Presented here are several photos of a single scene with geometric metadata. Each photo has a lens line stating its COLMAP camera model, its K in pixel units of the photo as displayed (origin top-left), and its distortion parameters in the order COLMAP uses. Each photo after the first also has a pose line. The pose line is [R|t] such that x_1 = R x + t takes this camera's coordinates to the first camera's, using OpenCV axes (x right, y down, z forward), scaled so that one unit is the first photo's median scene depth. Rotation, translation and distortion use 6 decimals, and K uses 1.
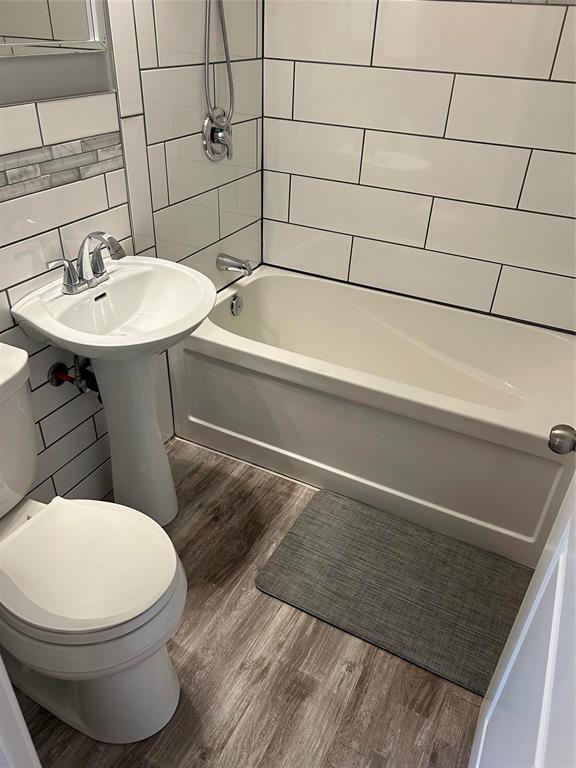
lens RADIAL K [[579.3, 0, 287.8], [0, 579.3, 383.0], [0, 0, 1]] dist [0.054935, -0.058076]
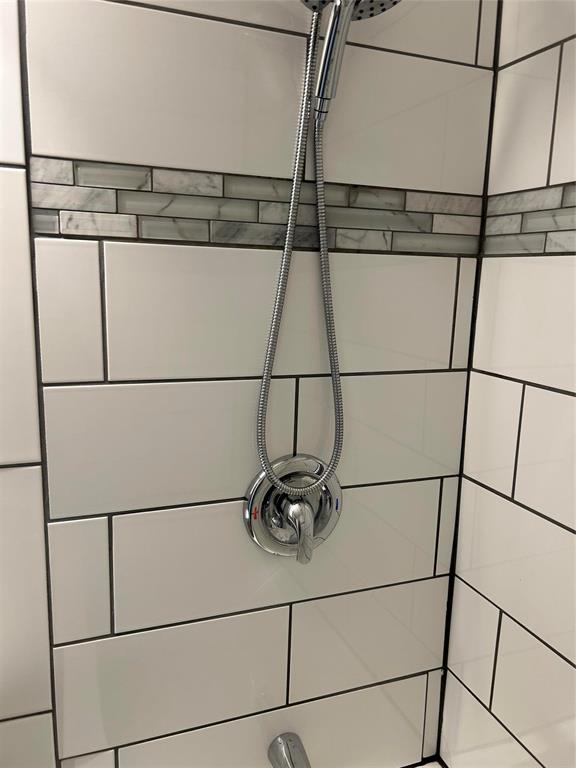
lens RADIAL K [[579.3, 0, 287.6], [0, 579.3, 386.0], [0, 0, 1]] dist [0.054935, -0.058076]
pose [[0.732736, 0.104974, -0.672368, 0.187981], [-0.367025, 0.892973, -0.260561, -0.396355], [0.573054, 0.437698, 0.692842, 0.642169]]
